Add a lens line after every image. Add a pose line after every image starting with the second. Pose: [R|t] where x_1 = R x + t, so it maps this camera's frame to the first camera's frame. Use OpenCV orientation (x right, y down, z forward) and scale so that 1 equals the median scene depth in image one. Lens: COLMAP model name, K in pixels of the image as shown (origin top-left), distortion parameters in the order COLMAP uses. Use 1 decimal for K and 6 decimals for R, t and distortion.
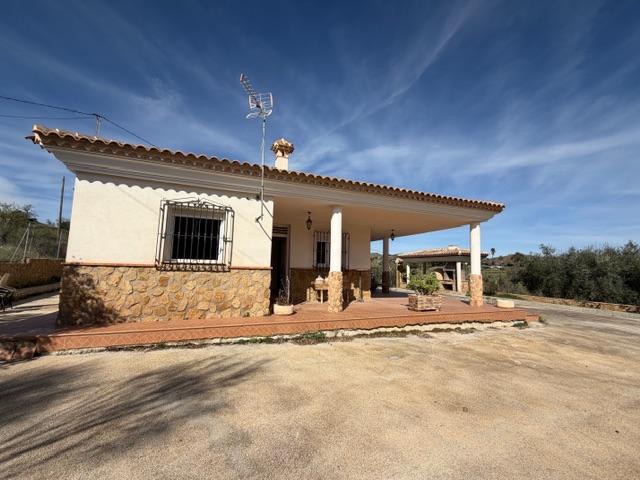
lens RADIAL K [[254.2, 0, 318.8], [0, 254.2, 239.4], [0, 0, 1]] dist [0.000732, -0.000197]
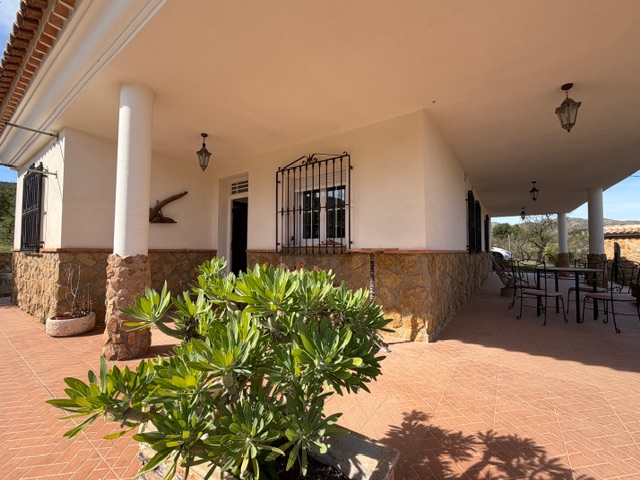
lens RADIAL K [[267.7, 0, 320.0], [0, 267.7, 240.0], [0, 0, 1]] dist [-0.000925, 0.000160]
pose [[0.549238, -0.053167, -0.833973, 0.569333], [0.109760, 0.993918, 0.008921, 0.130045], [0.828426, -0.096436, 0.551733, 1.003178]]
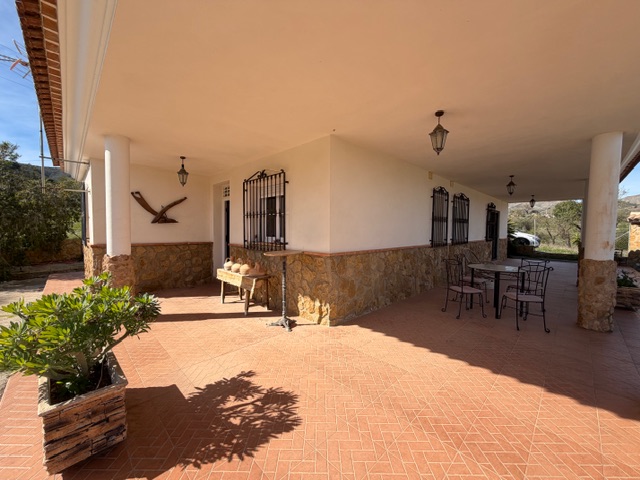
lens RADIAL K [[254.2, 0, 318.8], [0, 254.2, 239.4], [0, 0, 1]] dist [0.000732, -0.000197]
pose [[0.391192, 0.019120, -0.920110, 0.772573], [0.111695, 0.991407, 0.068089, 0.102099], [0.913506, -0.129408, 0.385695, 1.181451]]
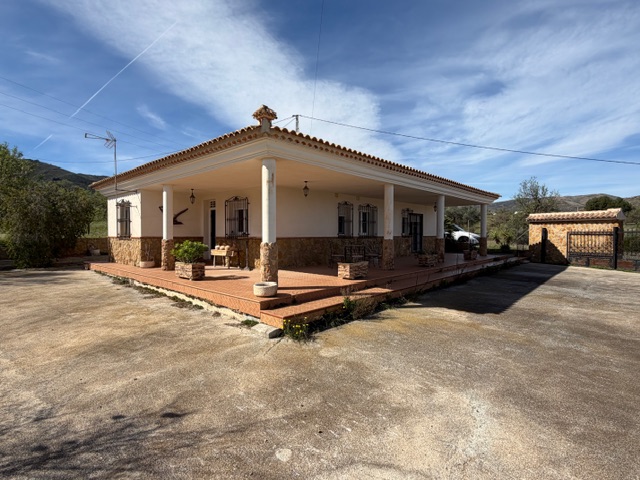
lens RADIAL K [[333.7, 0, 320.9], [0, 333.7, 240.0], [0, 0, 1]] dist [0.005063, 0.000757]
pose [[0.437149, -0.002275, -0.899386, 1.817734], [0.118112, 0.991481, 0.054901, 0.127464], [0.891600, -0.130228, 0.433694, 0.944449]]
